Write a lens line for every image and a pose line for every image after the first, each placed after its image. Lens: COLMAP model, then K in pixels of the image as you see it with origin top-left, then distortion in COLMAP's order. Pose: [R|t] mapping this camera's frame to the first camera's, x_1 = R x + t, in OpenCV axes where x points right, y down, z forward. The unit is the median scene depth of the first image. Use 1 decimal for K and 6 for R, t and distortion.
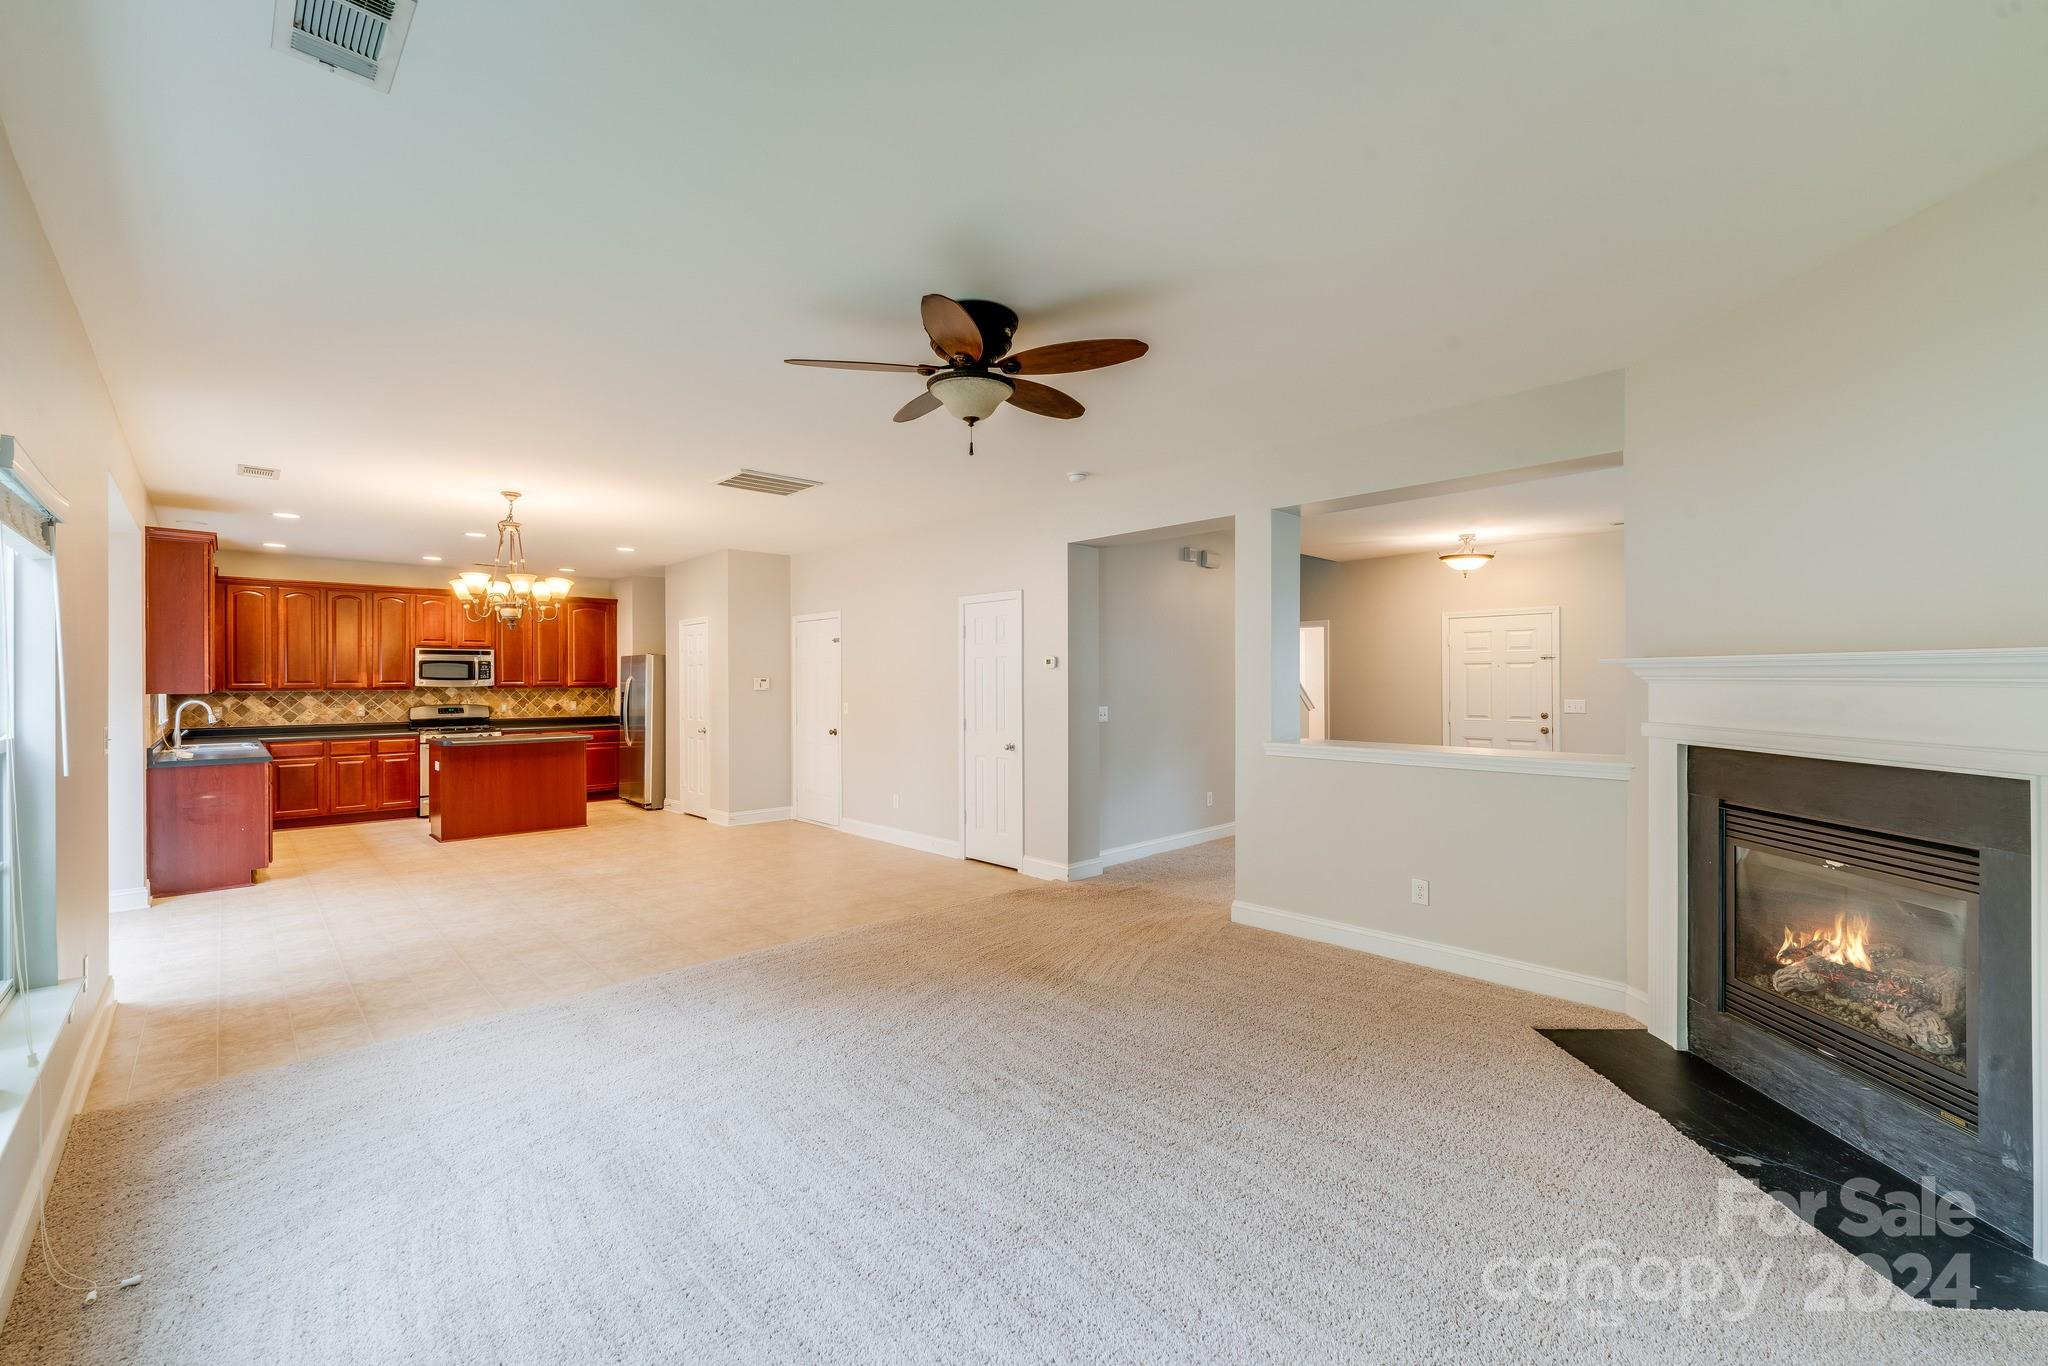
lens RADIAL K [[843.1, 0, 1017.9], [0, 843.1, 677.5], [0, 0, 1]] dist [-0.000830, 0.001740]
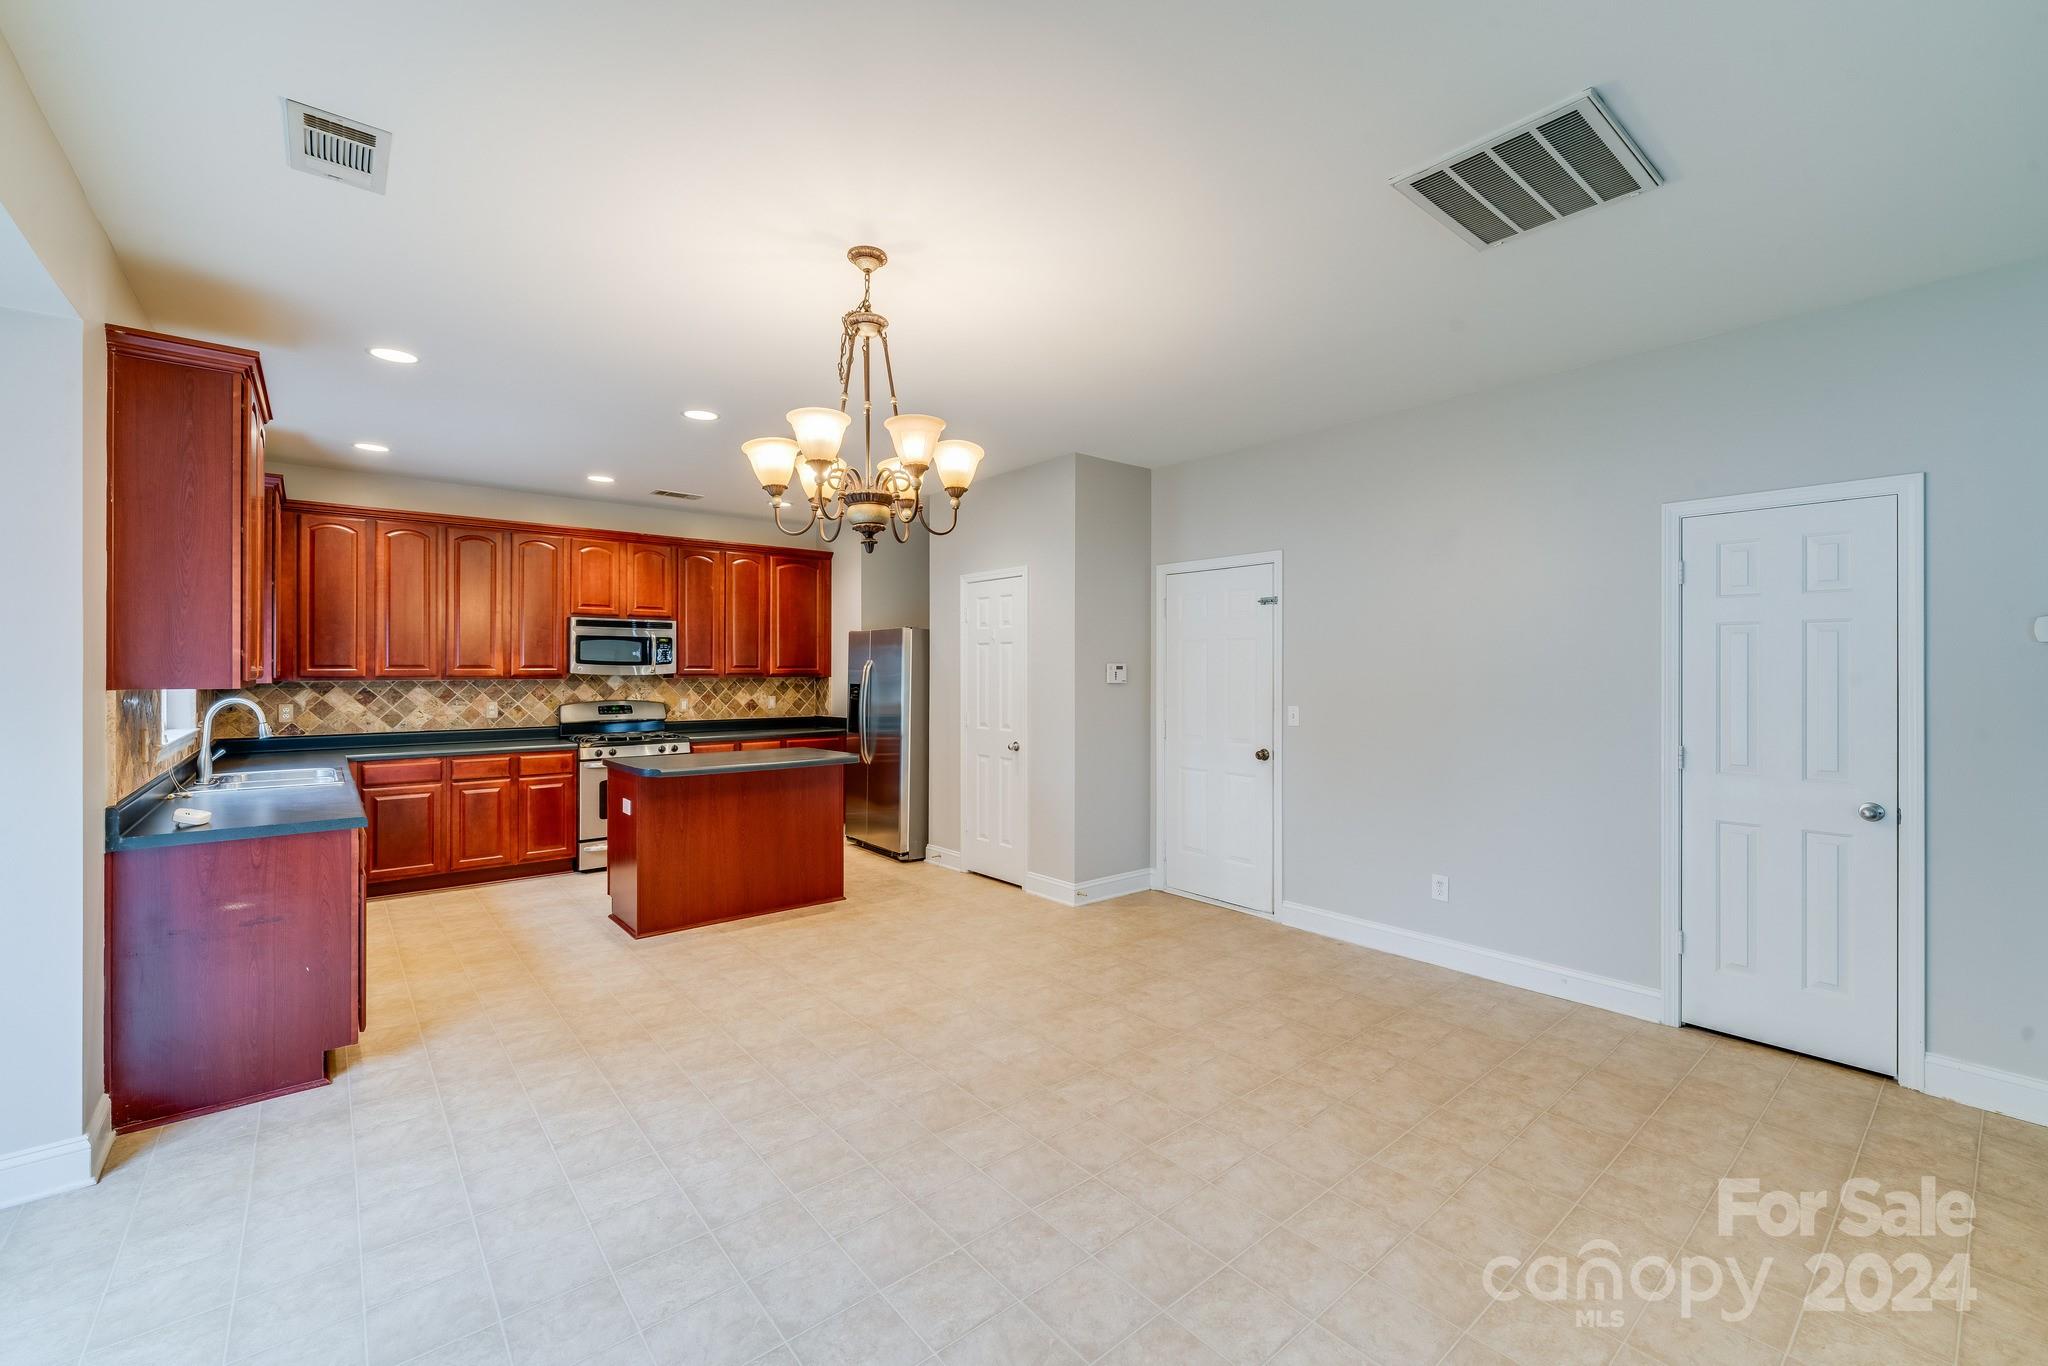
lens RADIAL K [[843.1, 0, 1028.1], [0, 843.1, 665.4], [0, 0, 1]] dist [-0.000830, 0.001740]
pose [[0.998287, 0.004805, -0.058315, -0.321600], [-0.004897, 0.999987, -0.001445, 0.002927], [0.058307, 0.001728, 0.998297, 0.363045]]
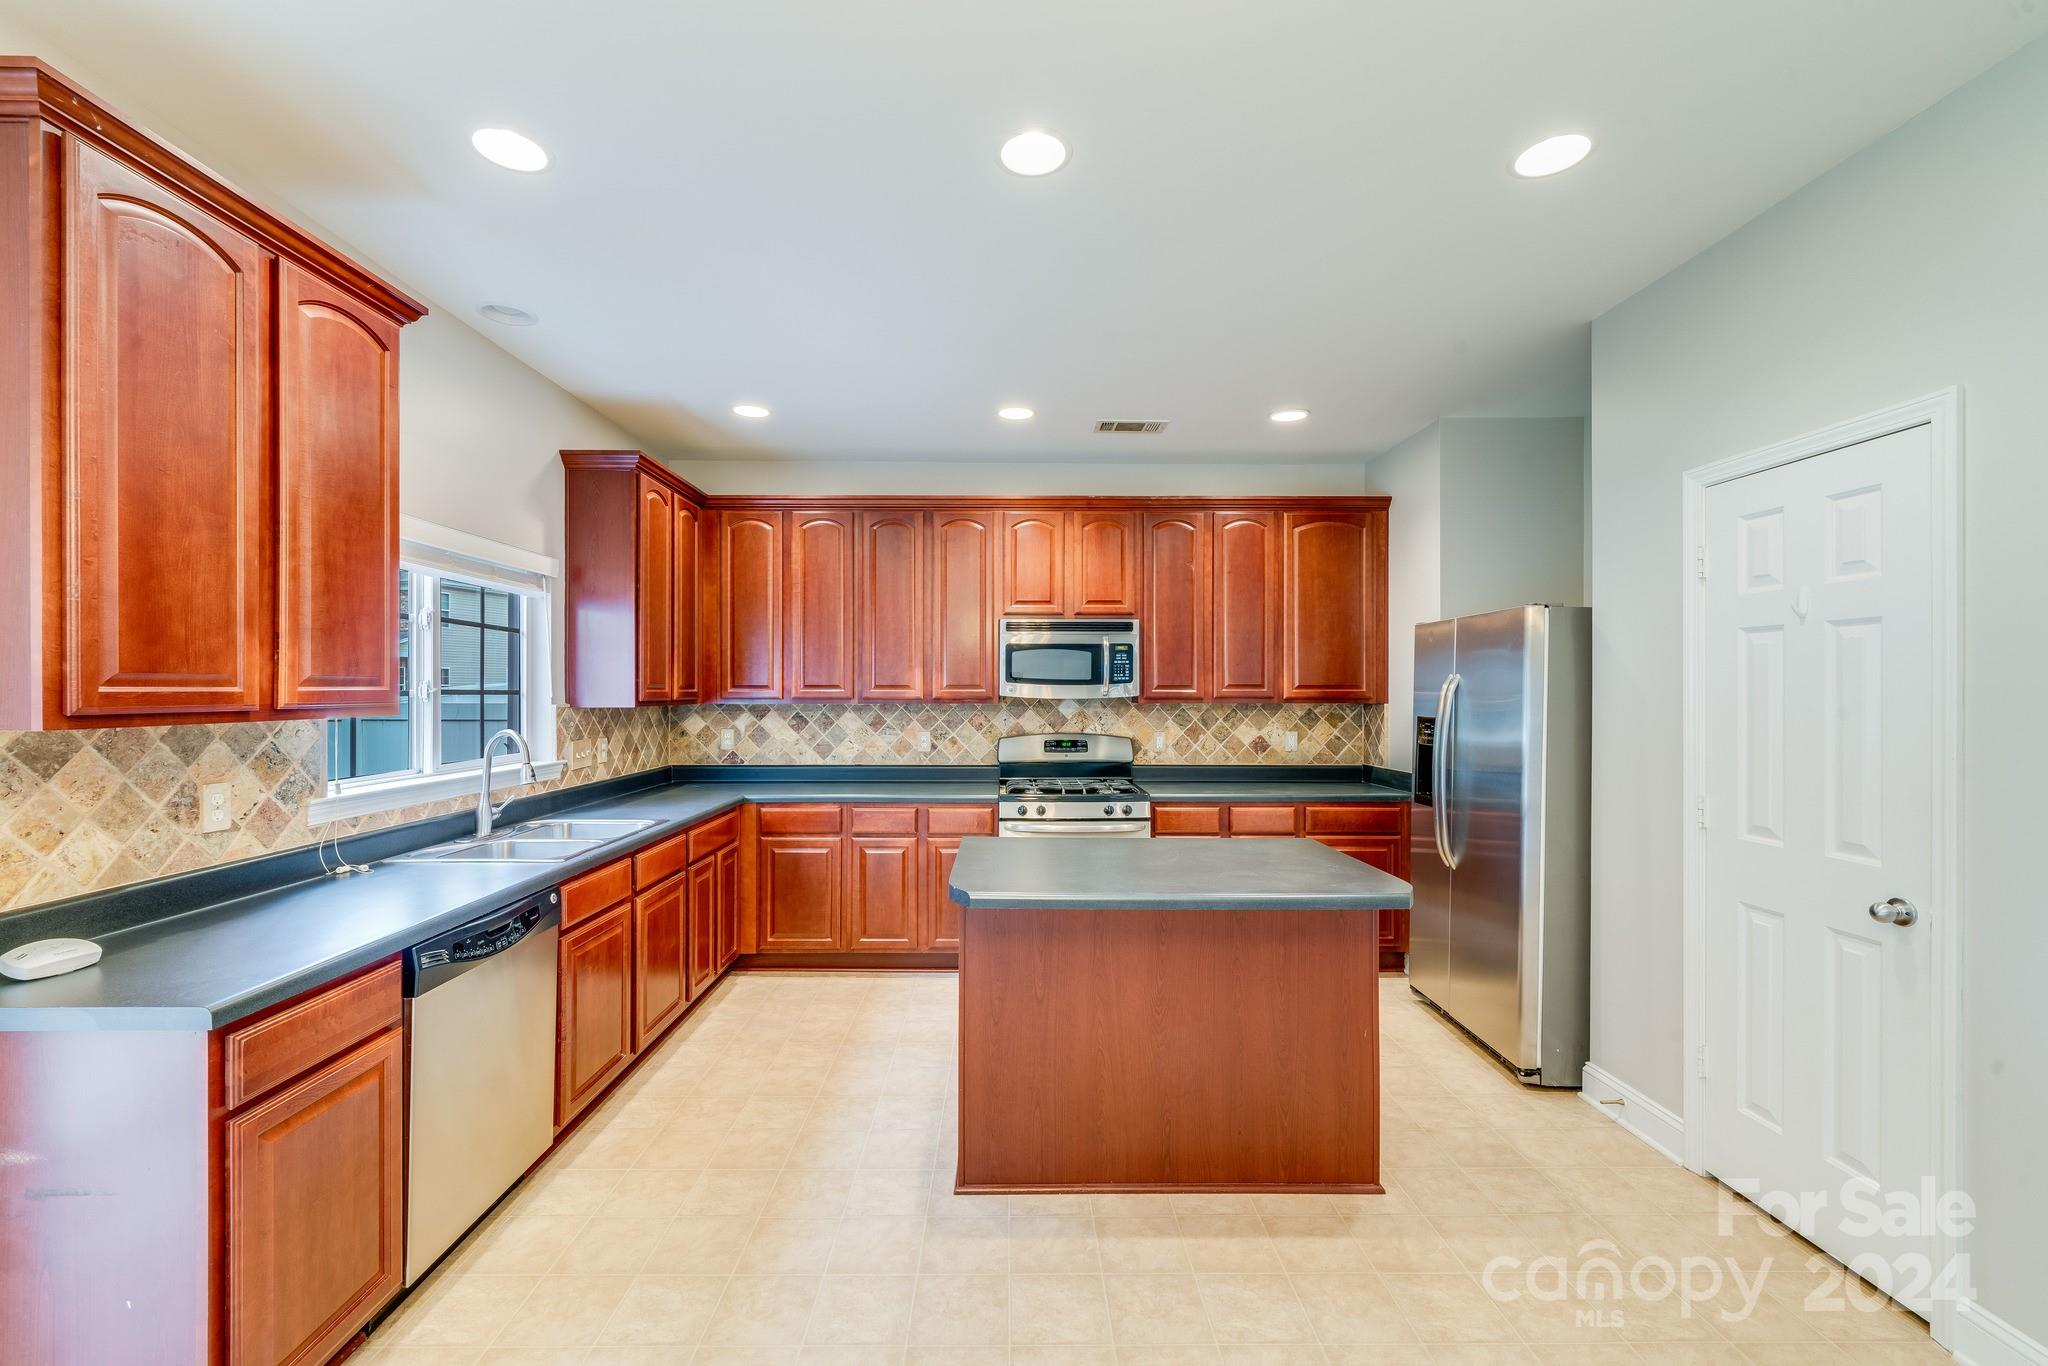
lens RADIAL K [[834.9, 0, 1018.5], [0, 834.9, 685.7], [0, 0, 1]] dist [0.005854, -0.001421]
pose [[0.732501, 0.003324, -0.680758, -0.386395], [-0.002781, 0.999994, 0.001891, 0.003166], [0.680760, 0.000508, 0.732506, 0.669074]]
